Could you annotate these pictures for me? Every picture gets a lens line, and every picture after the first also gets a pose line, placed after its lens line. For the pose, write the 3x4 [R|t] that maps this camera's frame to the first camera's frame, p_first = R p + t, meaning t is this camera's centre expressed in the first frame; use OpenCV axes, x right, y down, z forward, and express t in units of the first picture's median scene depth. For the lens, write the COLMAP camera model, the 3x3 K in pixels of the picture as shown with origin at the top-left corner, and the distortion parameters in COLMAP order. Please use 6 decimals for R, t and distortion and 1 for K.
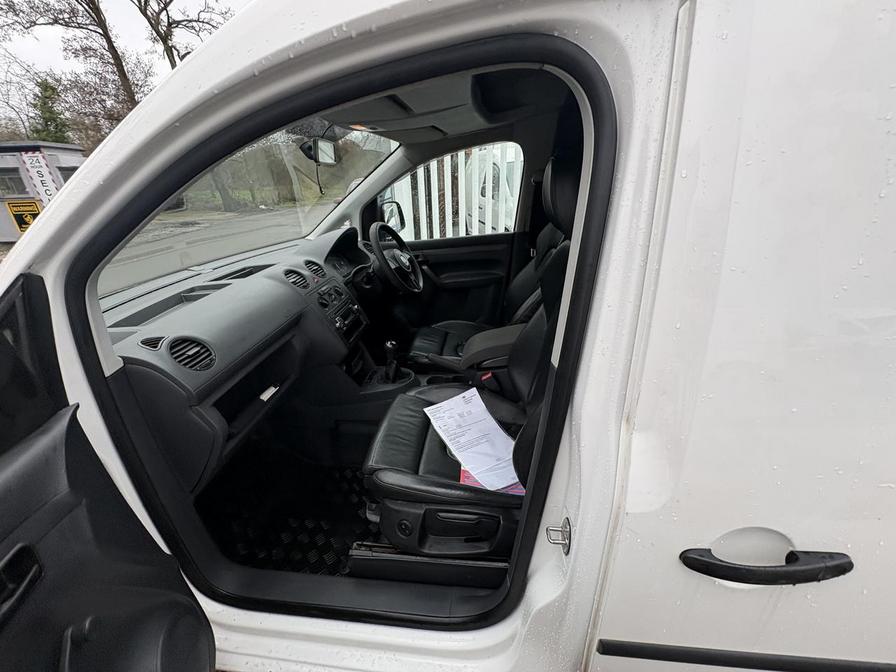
lens RADIAL K [[356.1, 0, 445.3], [0, 356.1, 335.0], [0, 0, 1]] dist [0.002058, -0.000464]
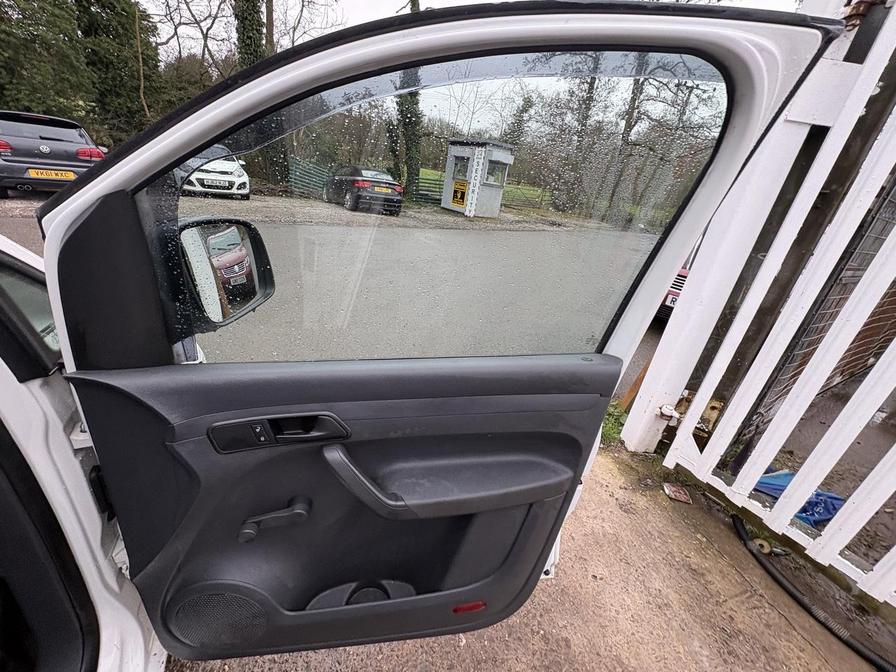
lens RADIAL K [[356.1, 0, 447.2], [0, 356.1, 338.7], [0, 0, 1]] dist [0.002058, -0.000464]
pose [[0.536161, 0.447680, -0.715622, 0.147249], [-0.472297, 0.861755, 0.185242, -0.447719], [0.699620, 0.238666, 0.673477, 1.002937]]
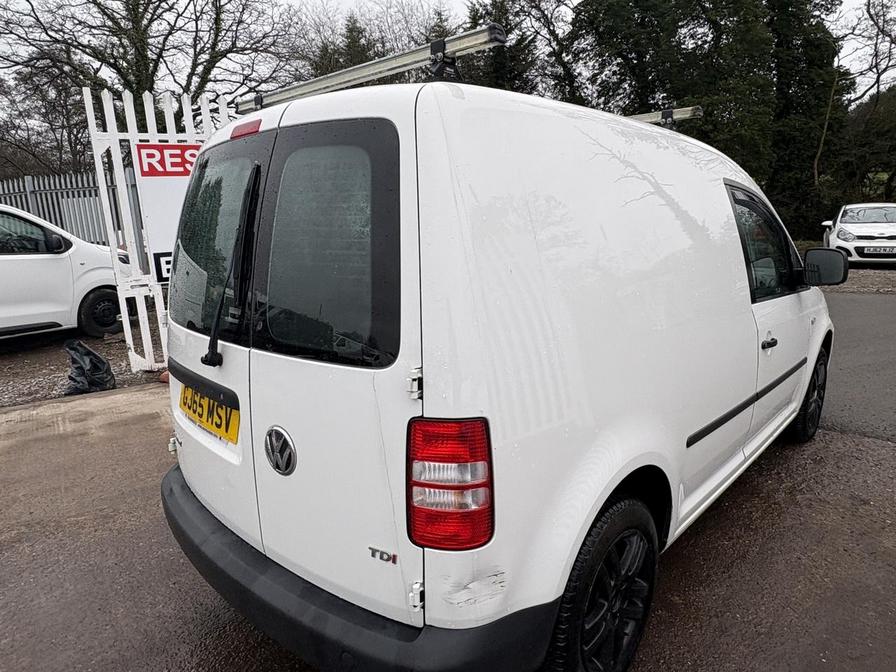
lens RADIAL K [[562.8, 0, 456.3], [0, 562.8, 332.8], [0, 0, 1]] dist [-0.001089, -0.000302]
pose [[-0.562489, 0.227237, -0.794965, 1.518711], [-0.291704, 0.845121, 0.447973, -0.518430], [0.773637, 0.483874, -0.409085, 0.948892]]
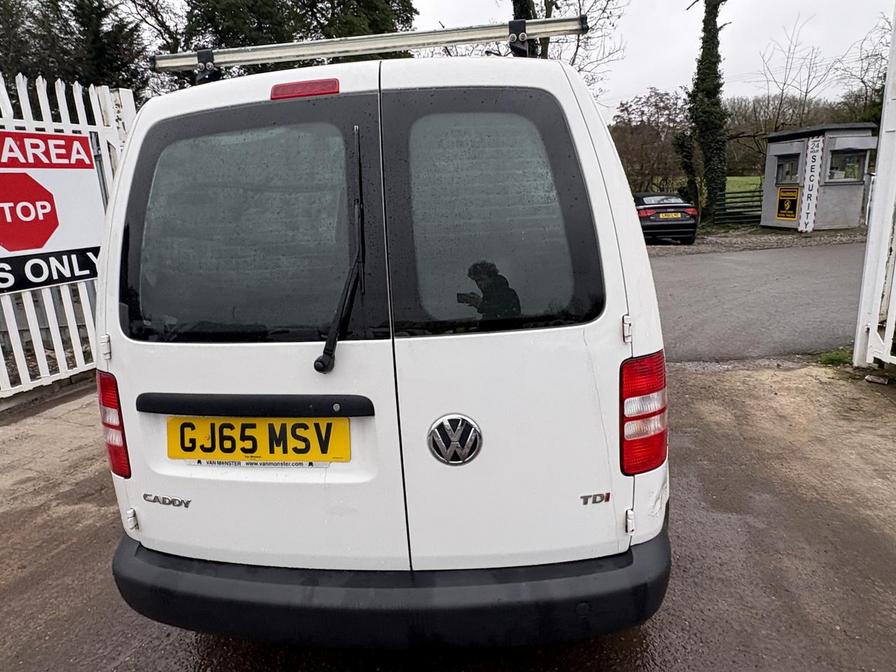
lens RADIAL K [[562.8, 0, 450.3], [0, 562.8, 331.0], [0, 0, 1]] dist [-0.001089, -0.000302]
pose [[0.041045, 0.265356, -0.963276, 1.771467], [-0.352878, 0.905810, 0.234489, -0.304061], [0.934769, 0.330294, 0.130818, 0.420894]]
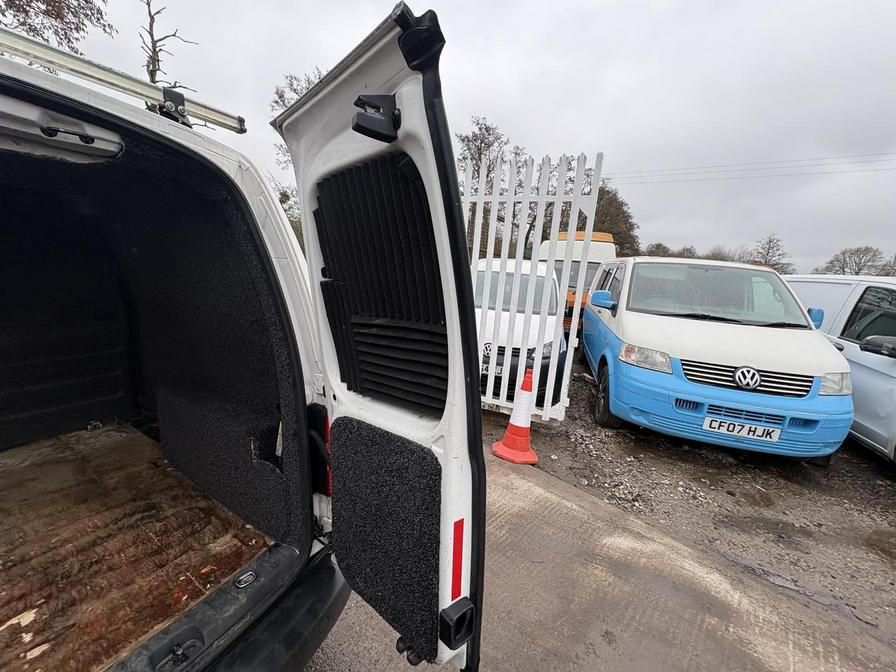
lens RADIAL K [[356.1, 0, 446.4], [0, 356.1, 330.9], [0, 0, 1]] dist [0.002058, -0.000464]
pose [[0.899062, 0.175380, -0.401160, 1.524662], [-0.270801, 0.942727, -0.194764, -0.250354], [0.344026, 0.283739, 0.895063, 0.274239]]
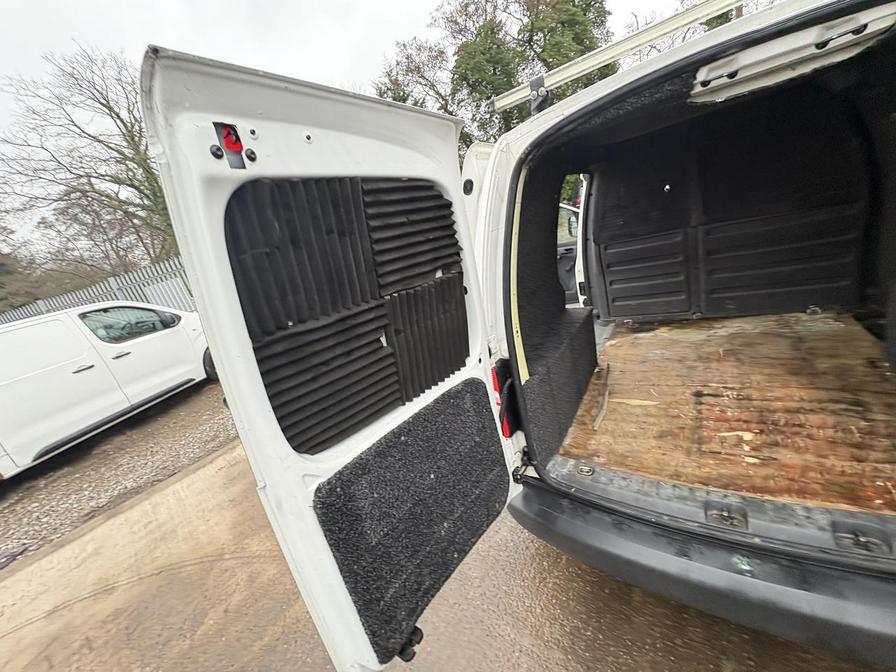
lens RADIAL K [[356.1, 0, 451.3], [0, 356.1, 336.9], [0, 0, 1]] dist [0.002058, -0.000464]
pose [[-0.377874, 0.431083, -0.819377, 1.590368], [-0.109425, 0.857996, 0.501865, -0.273732], [0.919368, 0.279302, -0.277044, 0.231013]]
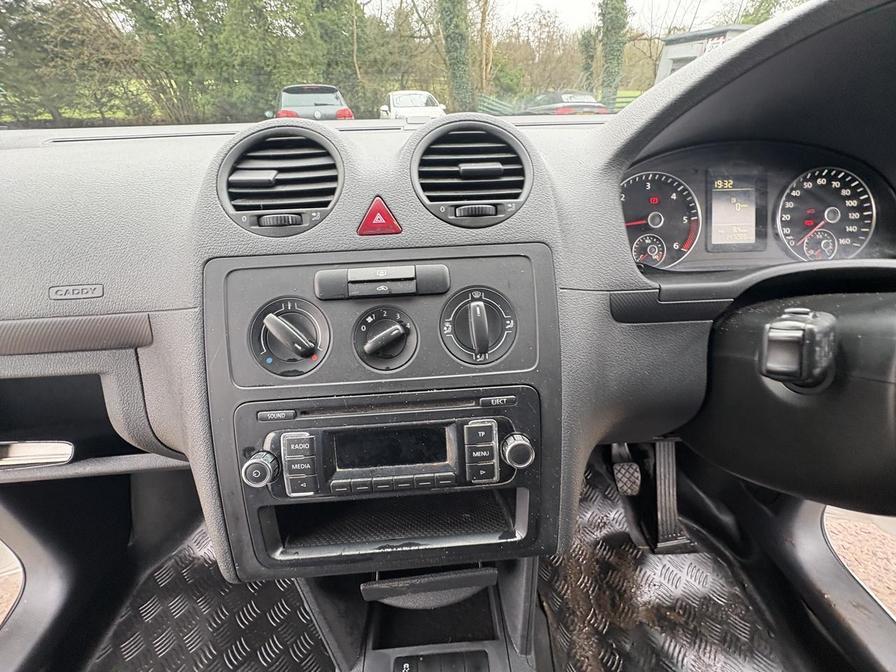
lens RADIAL K [[356.1, 0, 448.9], [0, 356.1, 335.9], [0, 0, 1]] dist [0.002058, -0.000464]
pose [[0.194486, 0.573488, -0.795793, -0.078214], [-0.392325, 0.789046, 0.472745, -0.126340], [0.899031, 0.220267, 0.378452, 0.601643]]
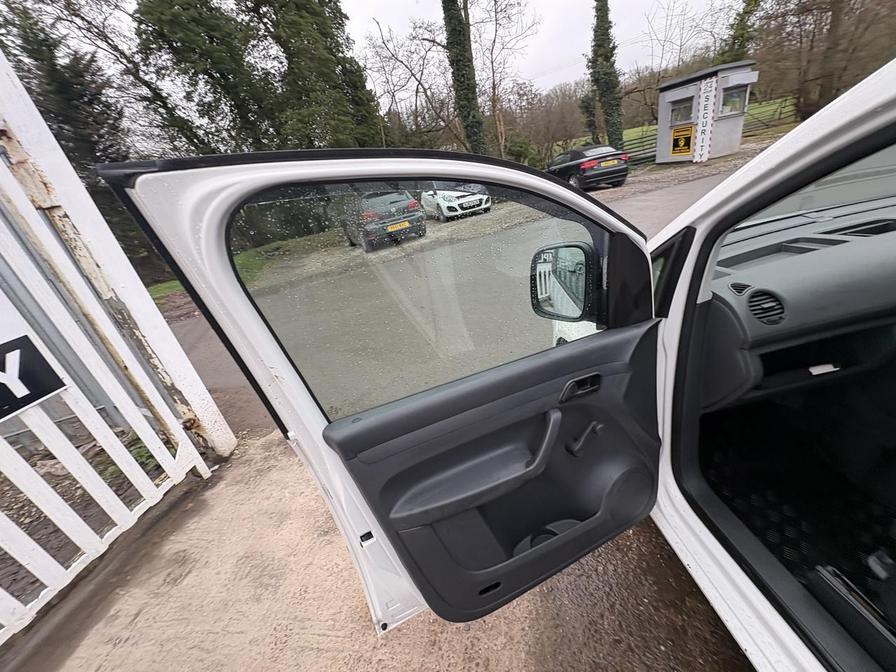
lens RADIAL K [[356.1, 0, 451.0], [0, 356.1, 332.8], [0, 0, 1]] dist [0.002058, -0.000464]
pose [[0.215401, 0.404697, -0.888720, 0.047469], [-0.215096, 0.907394, 0.361067, -0.027805], [0.952542, 0.113386, 0.282503, -0.110629]]
